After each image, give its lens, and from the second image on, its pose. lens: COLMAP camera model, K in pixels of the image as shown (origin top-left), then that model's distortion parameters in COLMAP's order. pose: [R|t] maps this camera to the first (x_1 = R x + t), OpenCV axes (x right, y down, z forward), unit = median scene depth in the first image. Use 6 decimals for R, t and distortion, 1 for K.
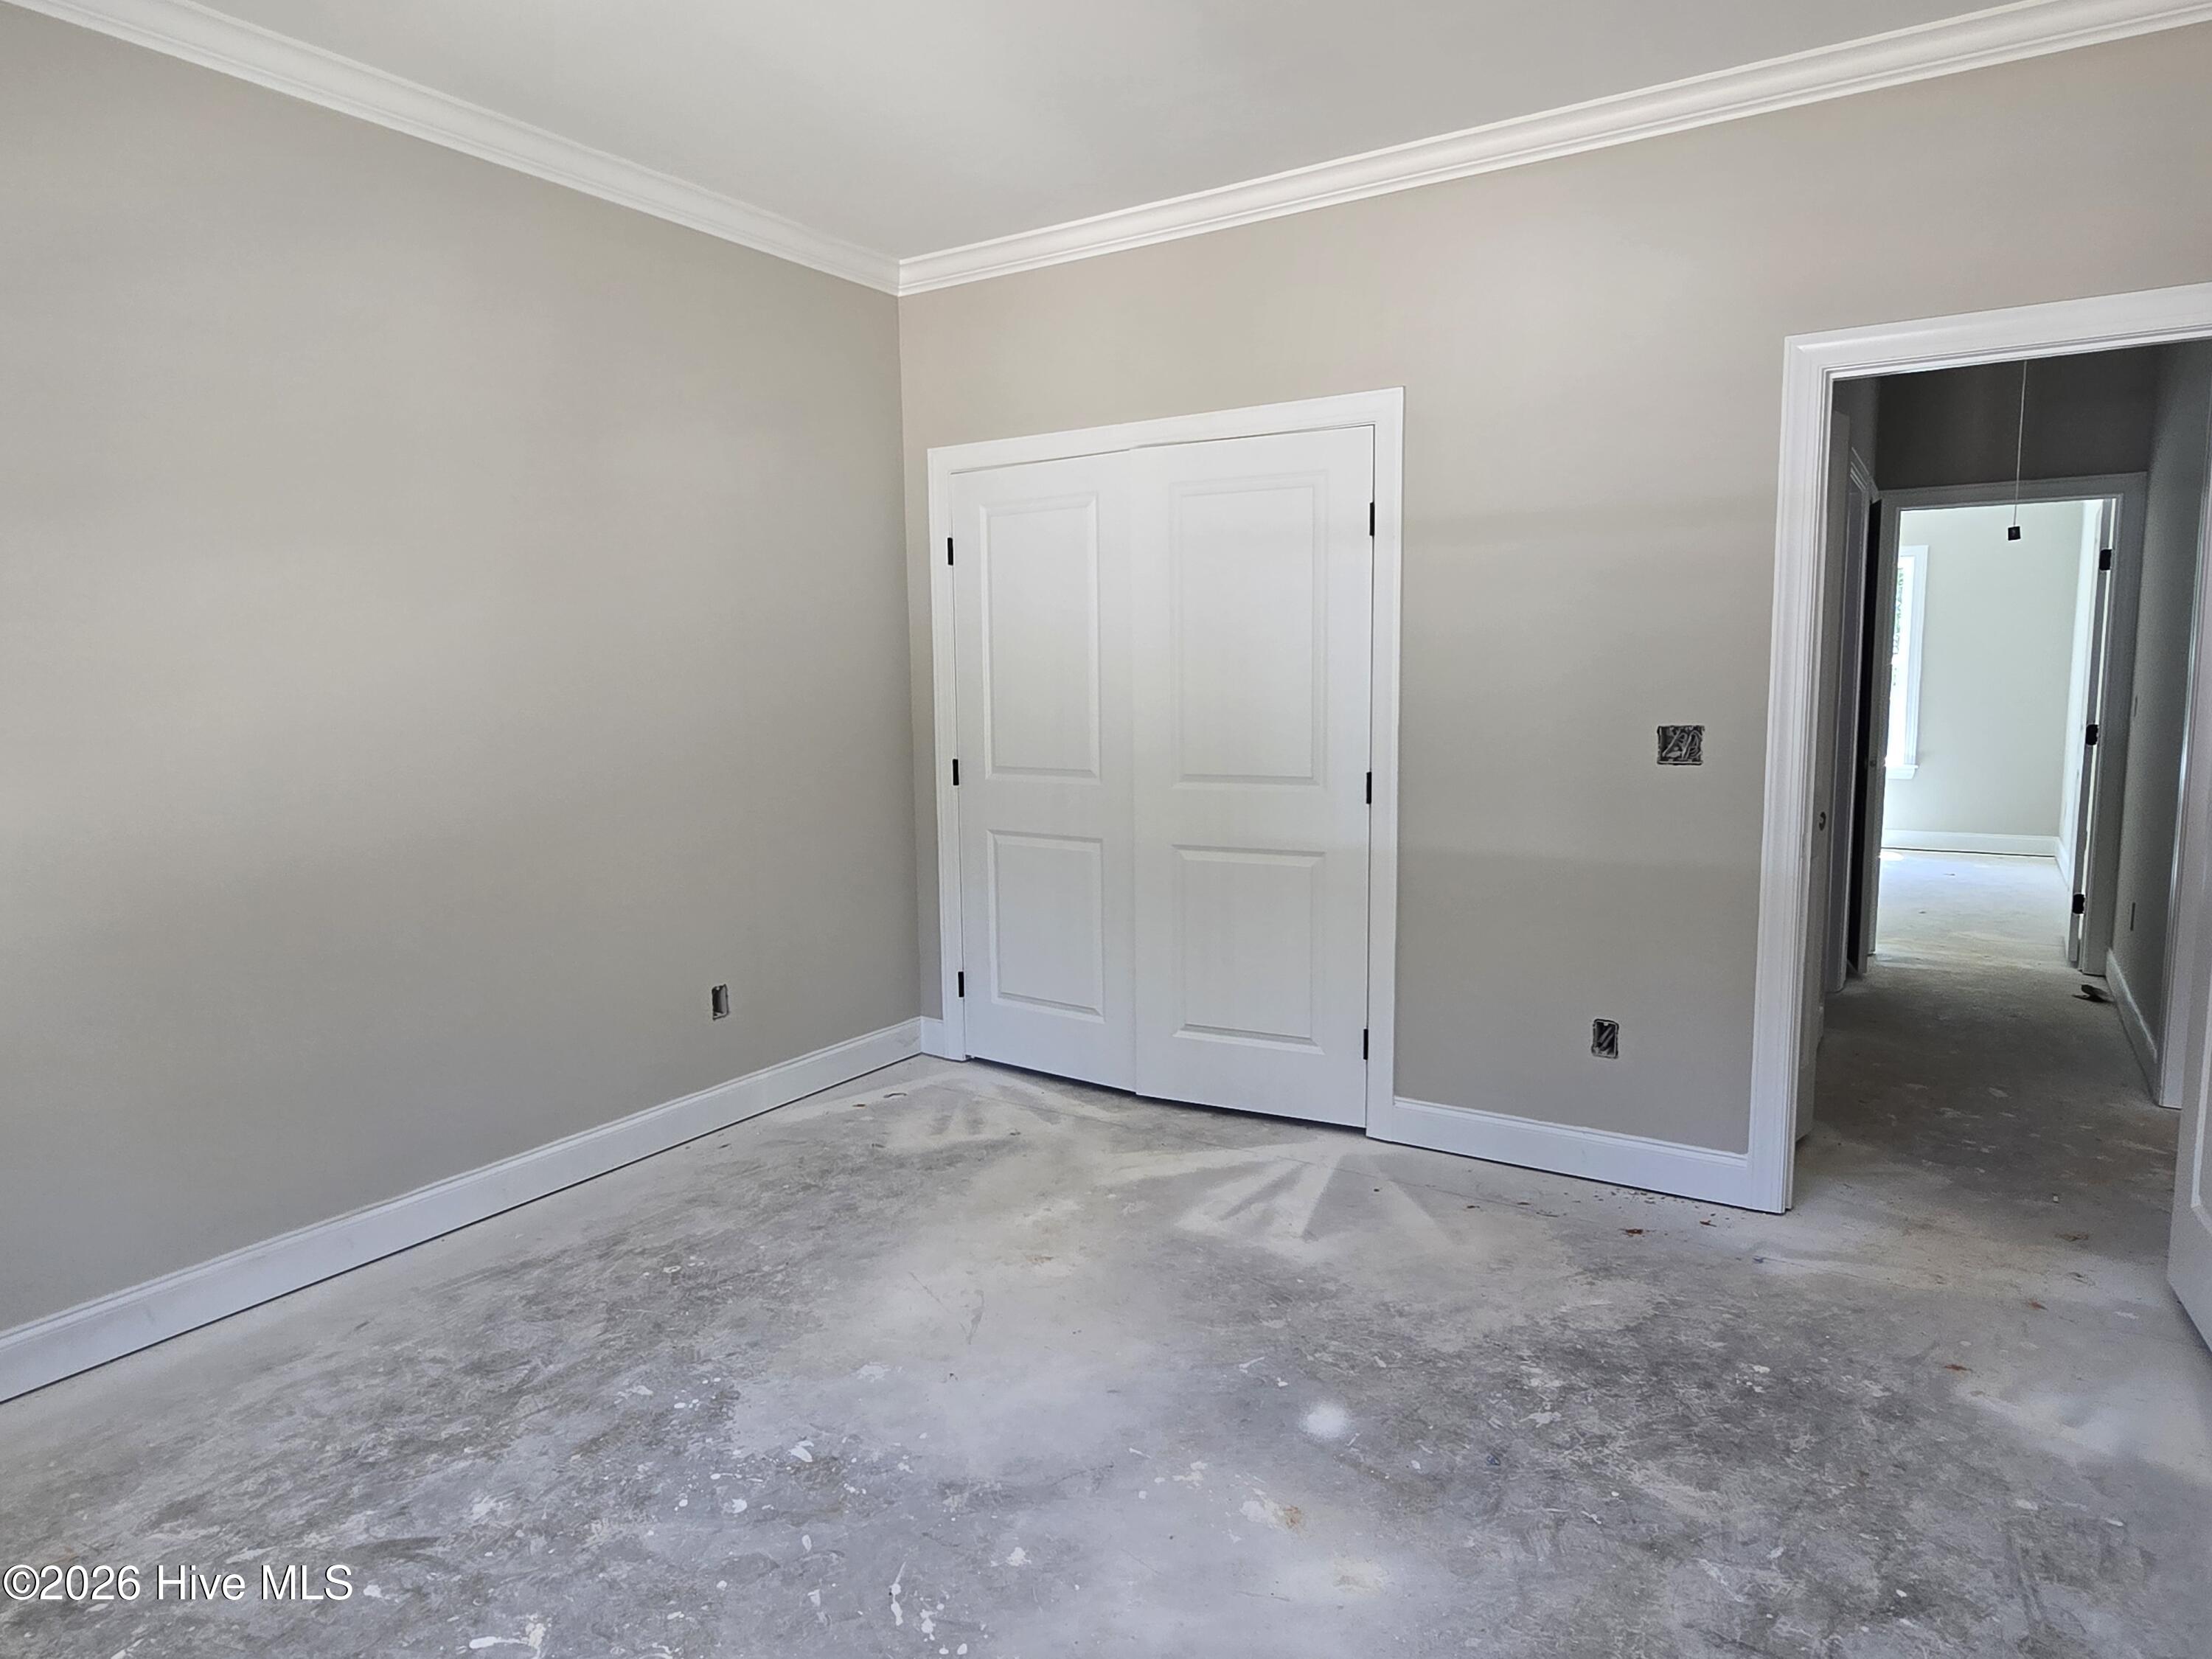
lens RADIAL K [[1340.0, 0, 1101.8], [0, 1340.0, 826.9], [0, 0, 1]] dist [-0.006396, -0.003051]
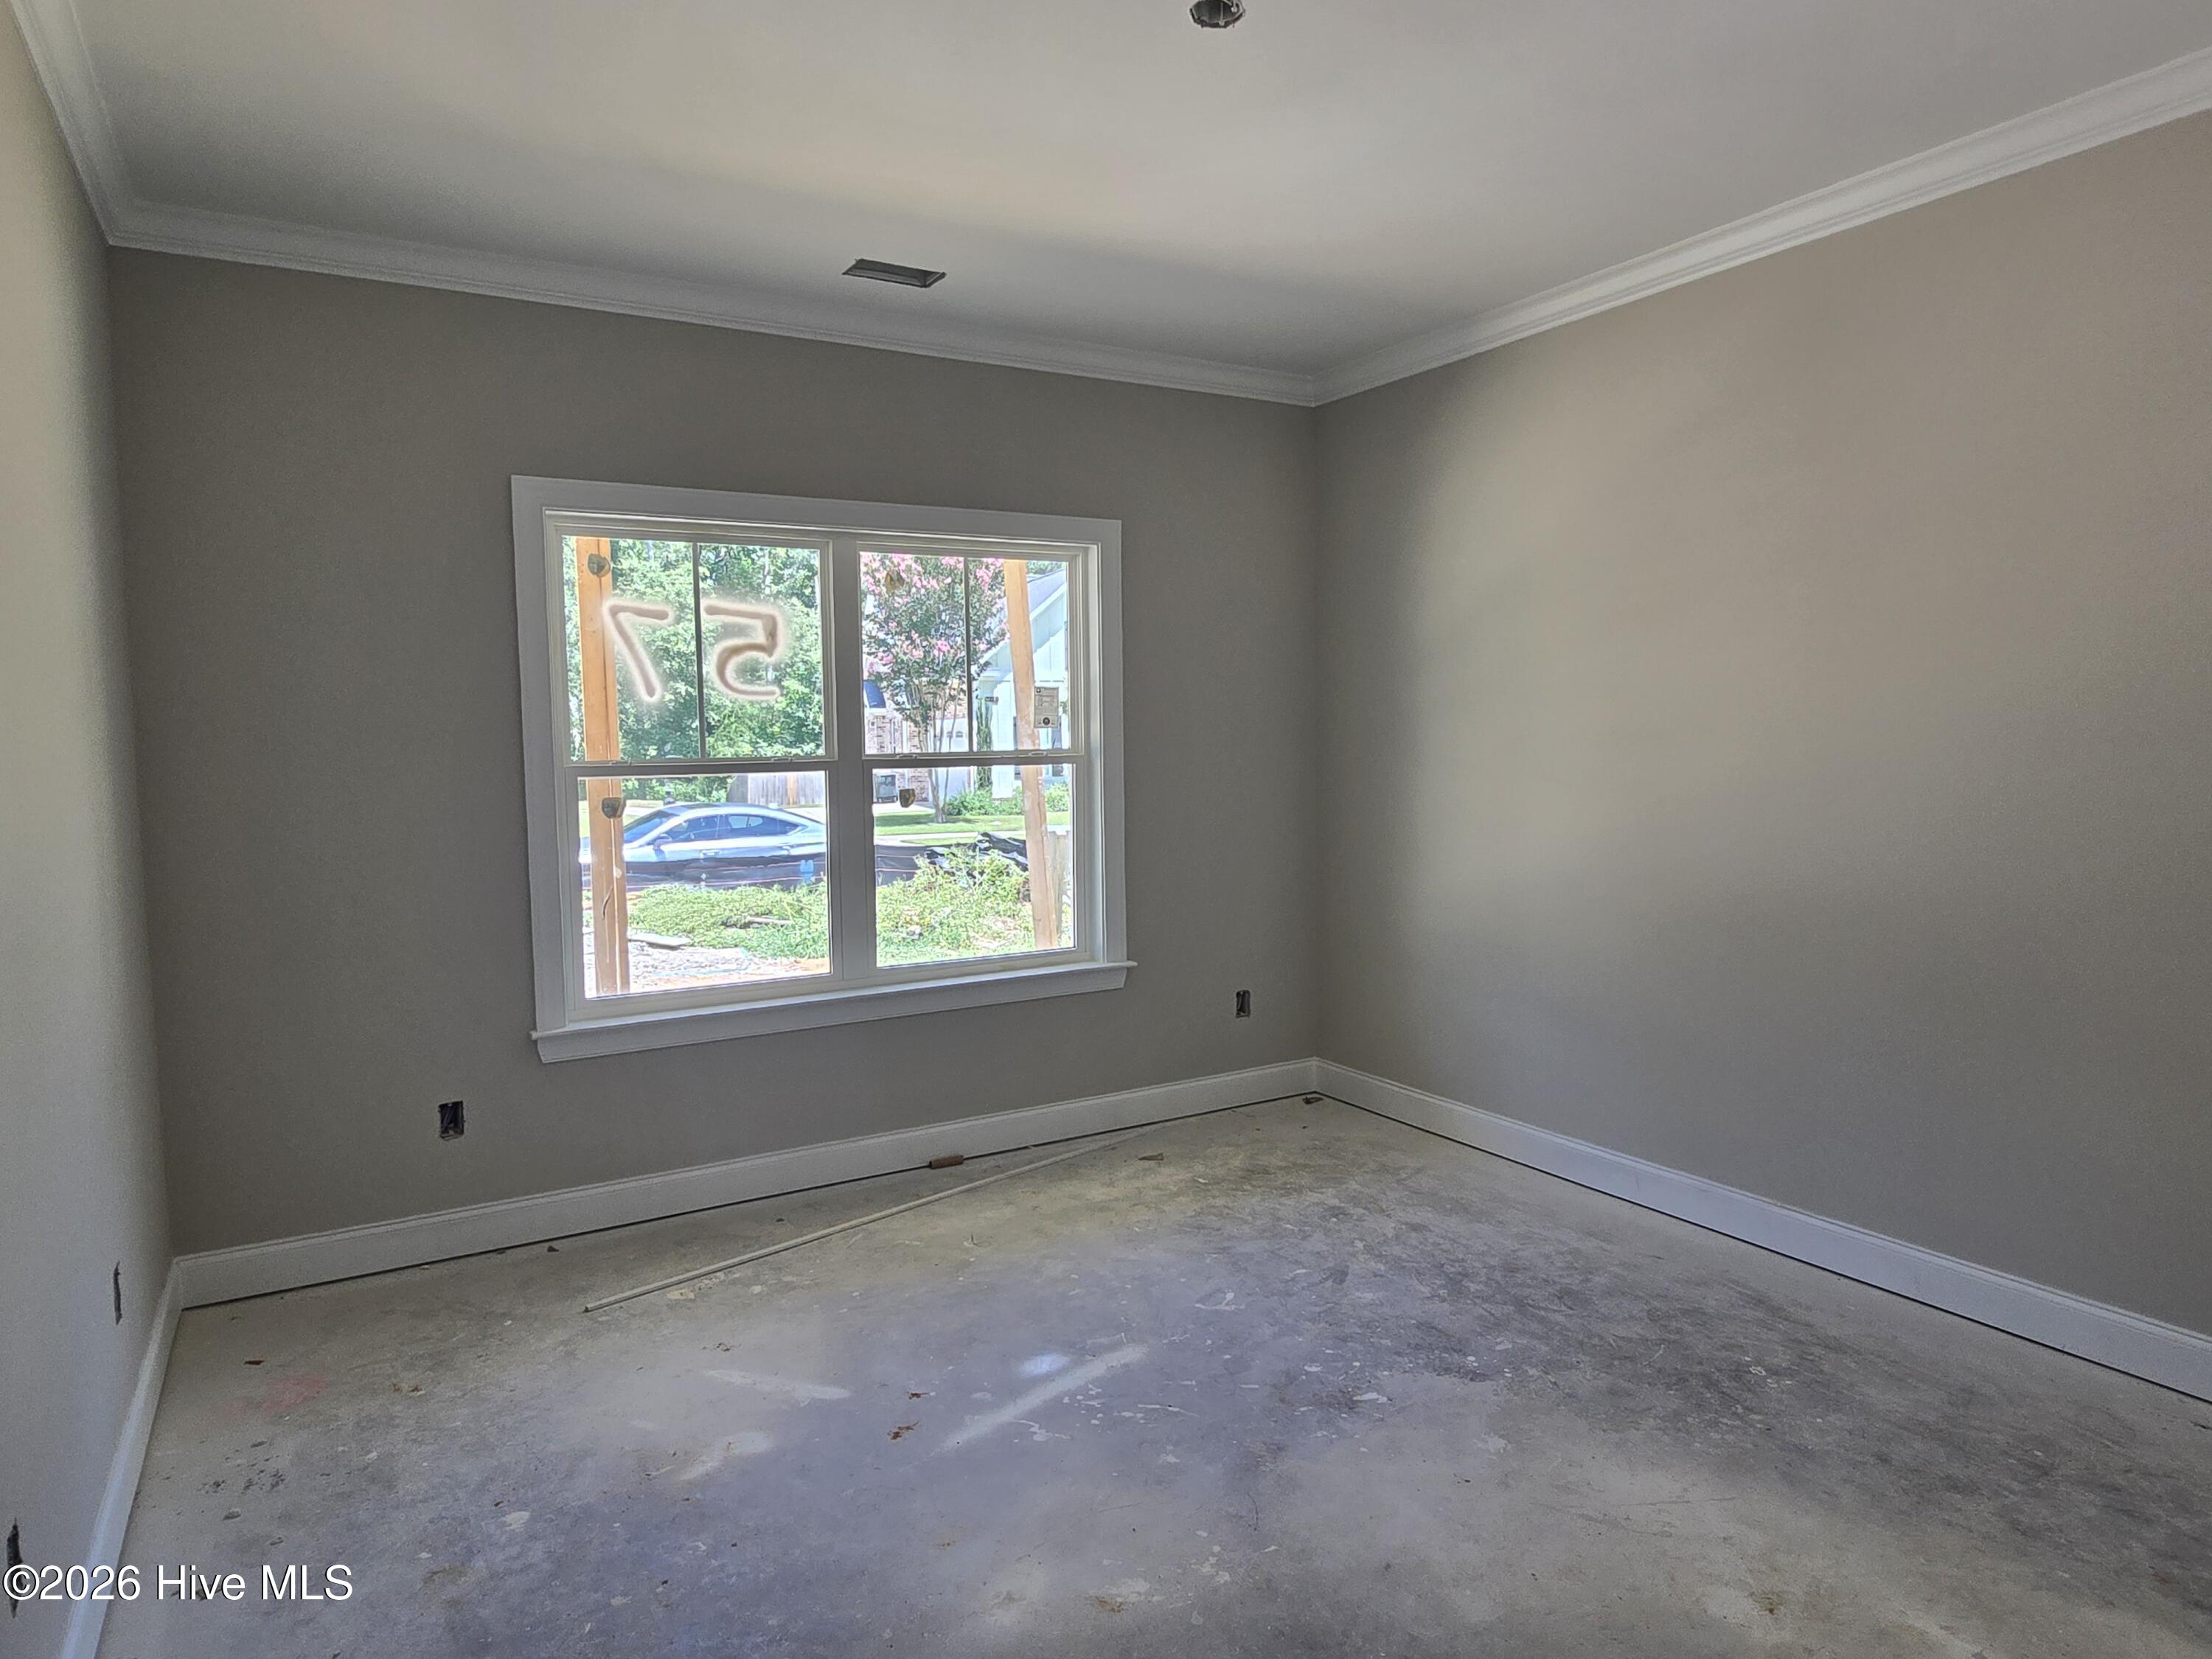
lens RADIAL K [[1340.0, 0, 1105.2], [0, 1340.0, 826.2], [0, 0, 1]] dist [-0.006396, -0.003051]
pose [[-0.452258, 0.083435, -0.887976, 0.790139], [-0.085553, 0.986965, 0.136309, -0.156787], [0.887774, 0.137616, -0.439225, 1.089284]]
